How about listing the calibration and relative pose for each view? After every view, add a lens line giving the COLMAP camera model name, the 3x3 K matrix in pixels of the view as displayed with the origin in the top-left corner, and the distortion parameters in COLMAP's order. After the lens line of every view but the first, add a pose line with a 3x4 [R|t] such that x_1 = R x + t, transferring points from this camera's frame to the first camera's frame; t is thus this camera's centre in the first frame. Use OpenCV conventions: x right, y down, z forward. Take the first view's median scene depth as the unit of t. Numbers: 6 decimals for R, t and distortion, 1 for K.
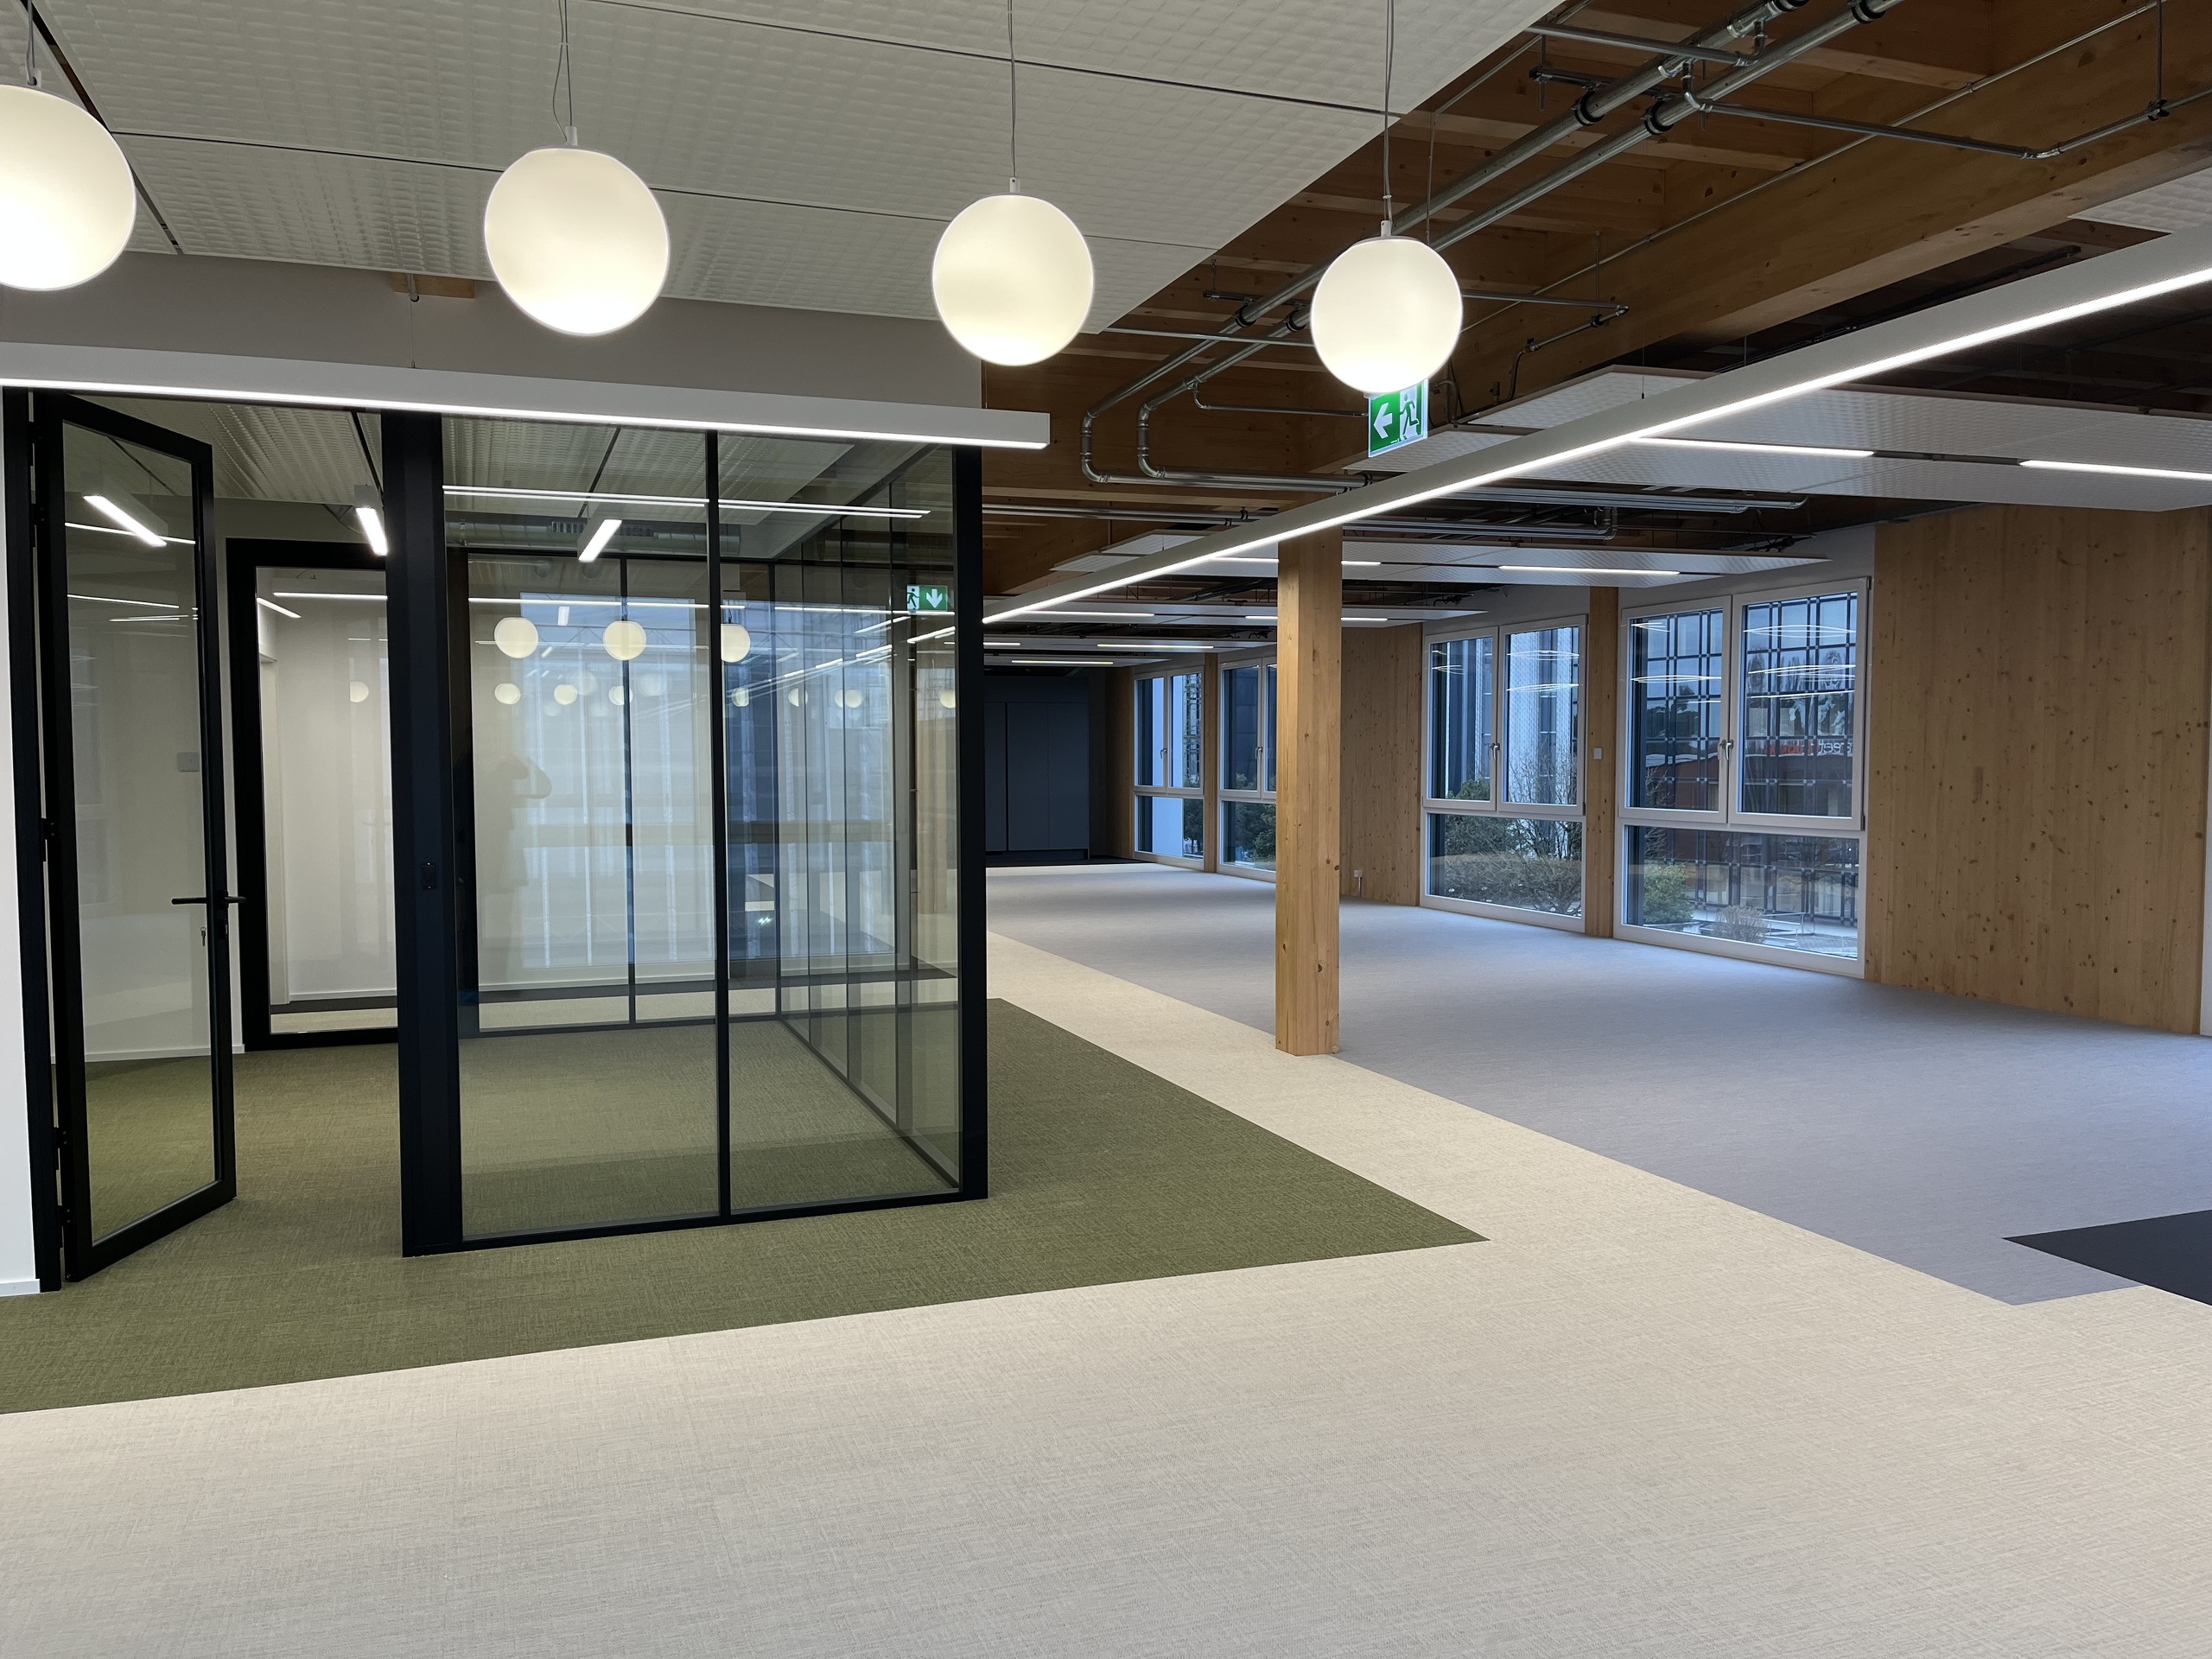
lens RADIAL K [[1661.3, 0, 1090.2], [0, 1661.3, 847.9], [0, 0, 1]] dist [0.080745, -0.108342]
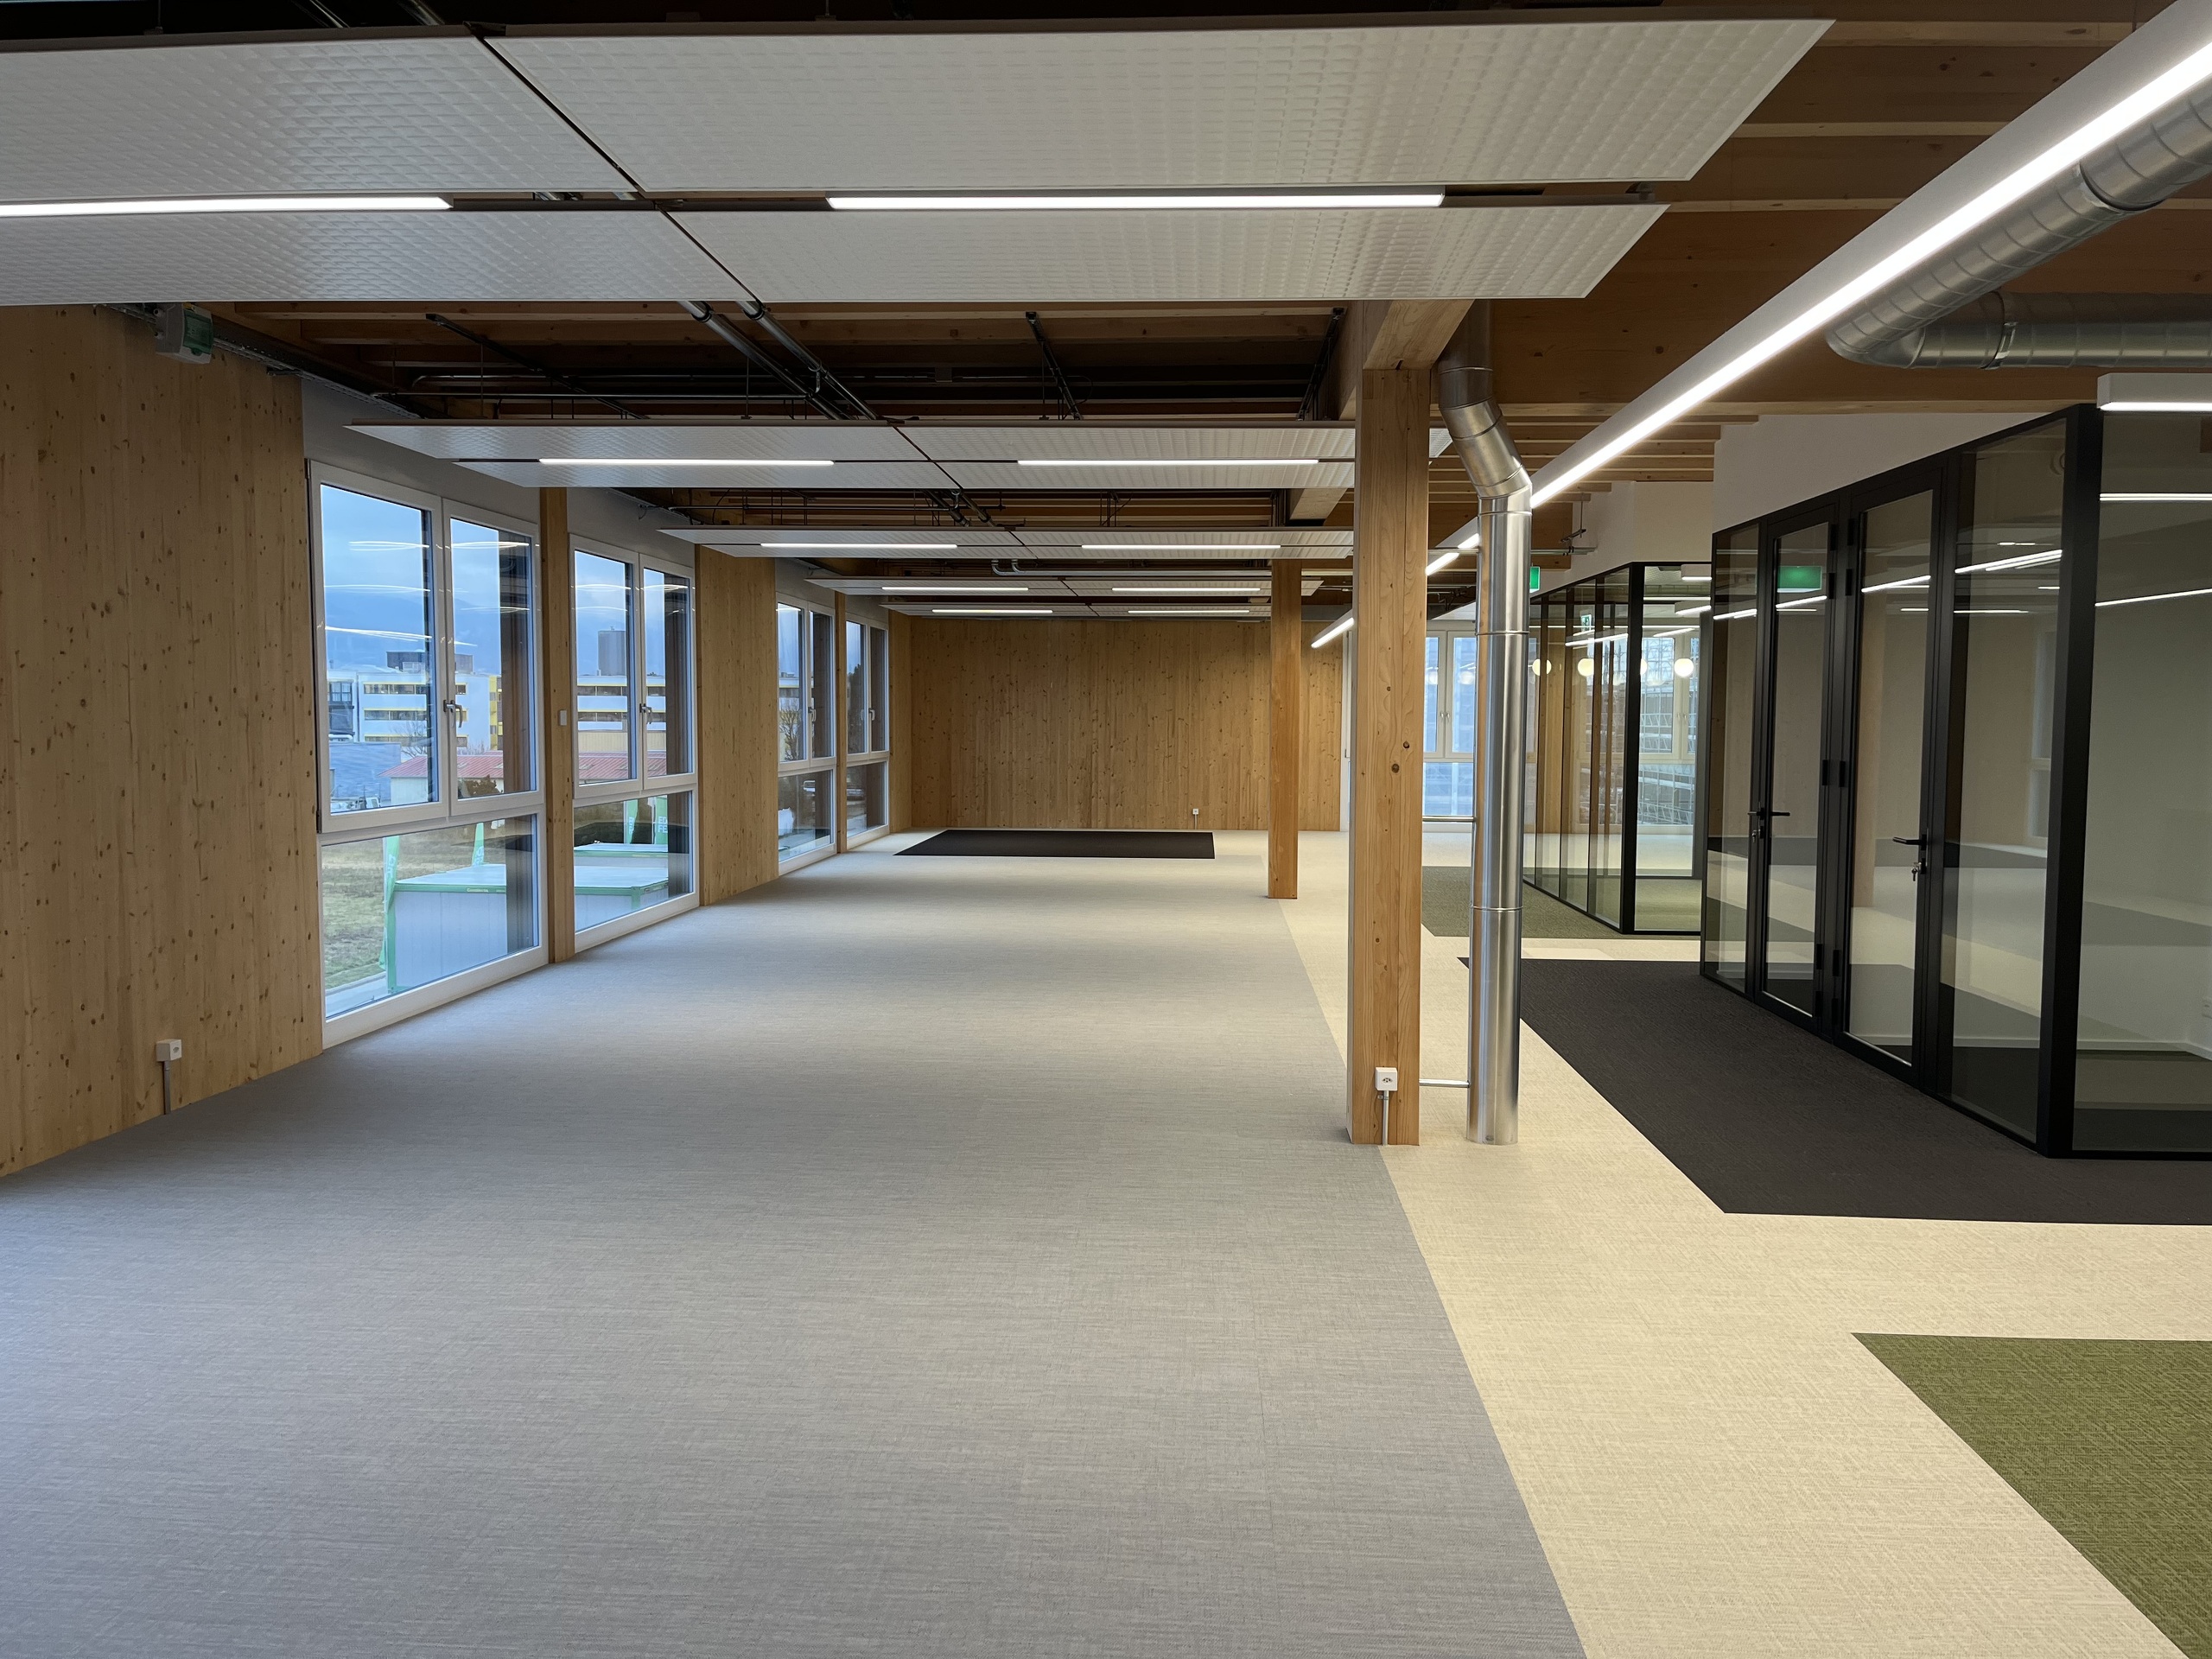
lens RADIAL K [[1661.3, 0, 1106.1], [0, 1661.3, 820.1], [0, 0, 1]] dist [0.080745, -0.108342]
pose [[-0.923462, -0.024896, 0.382880, -0.343857], [0.020709, 0.993204, 0.114529, -0.150356], [-0.383130, 0.113692, -0.916671, 2.618969]]
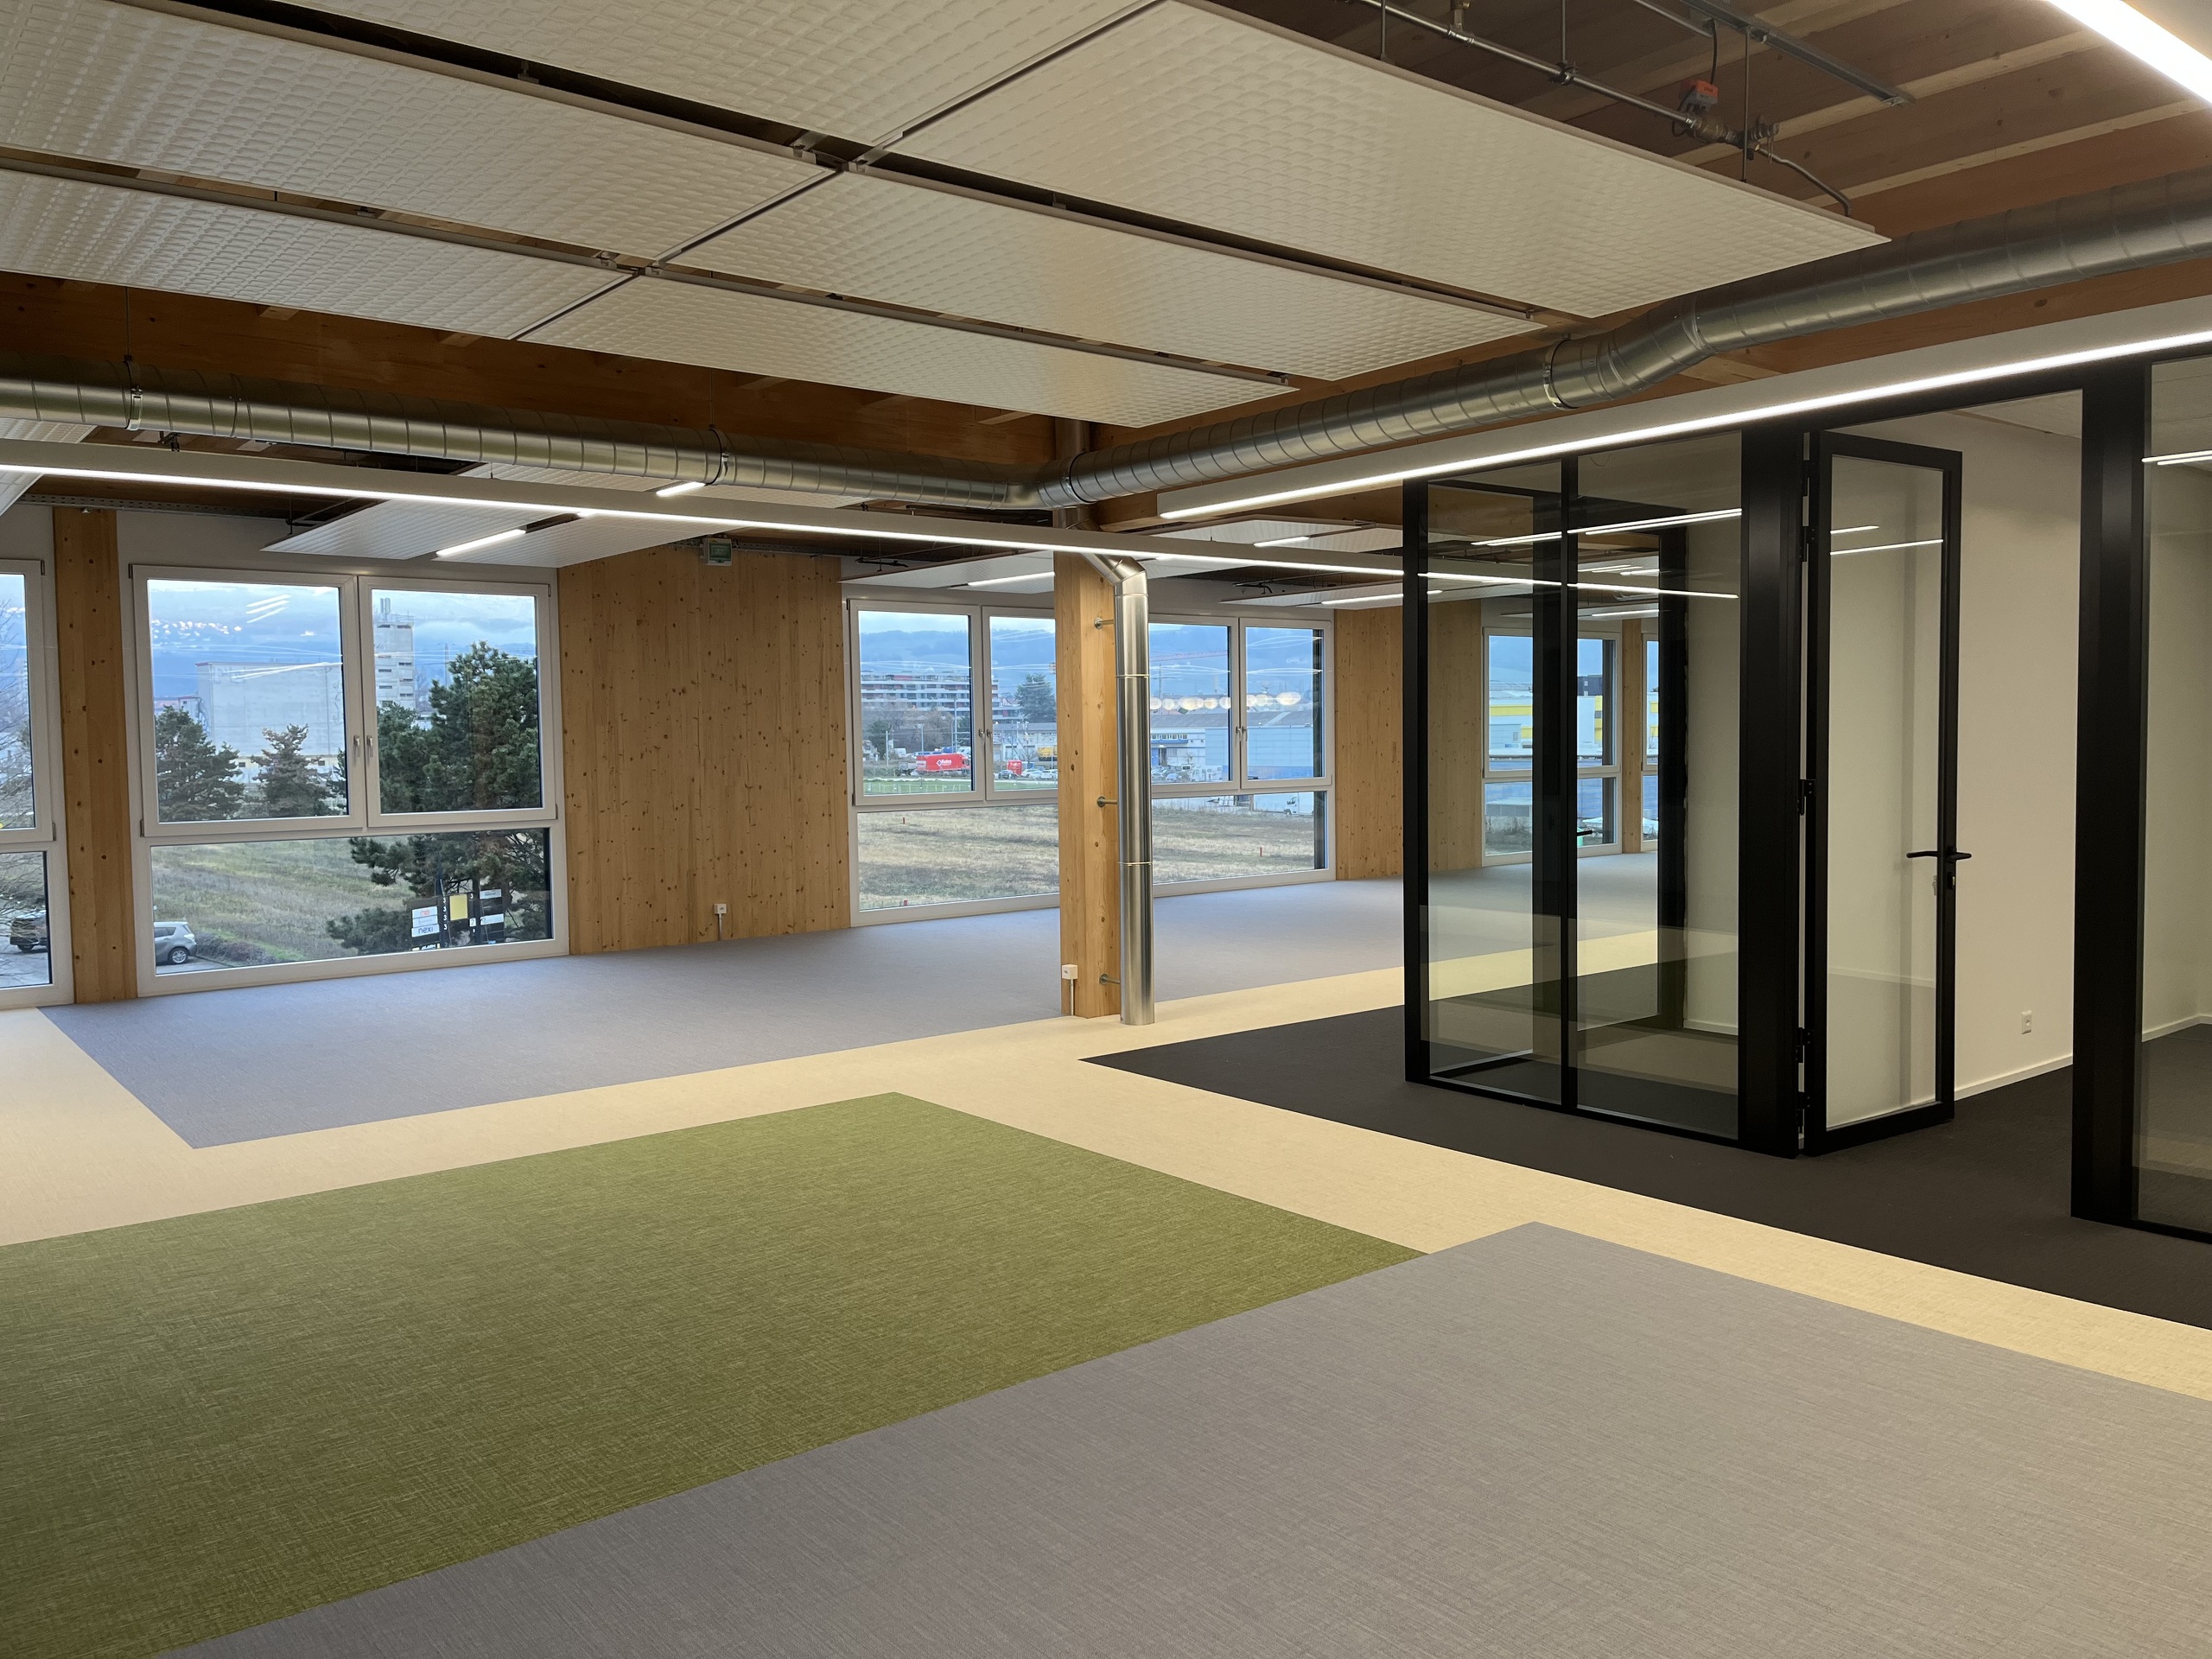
lens RADIAL K [[1661.3, 0, 1123.6], [0, 1661.3, 817.1], [0, 0, 1]] dist [0.080745, -0.108342]
pose [[-0.342568, -0.038185, 0.938717, -1.205352], [0.069255, 0.995429, 0.065766, -0.125323], [-0.936937, 0.087540, -0.338358, 2.255868]]
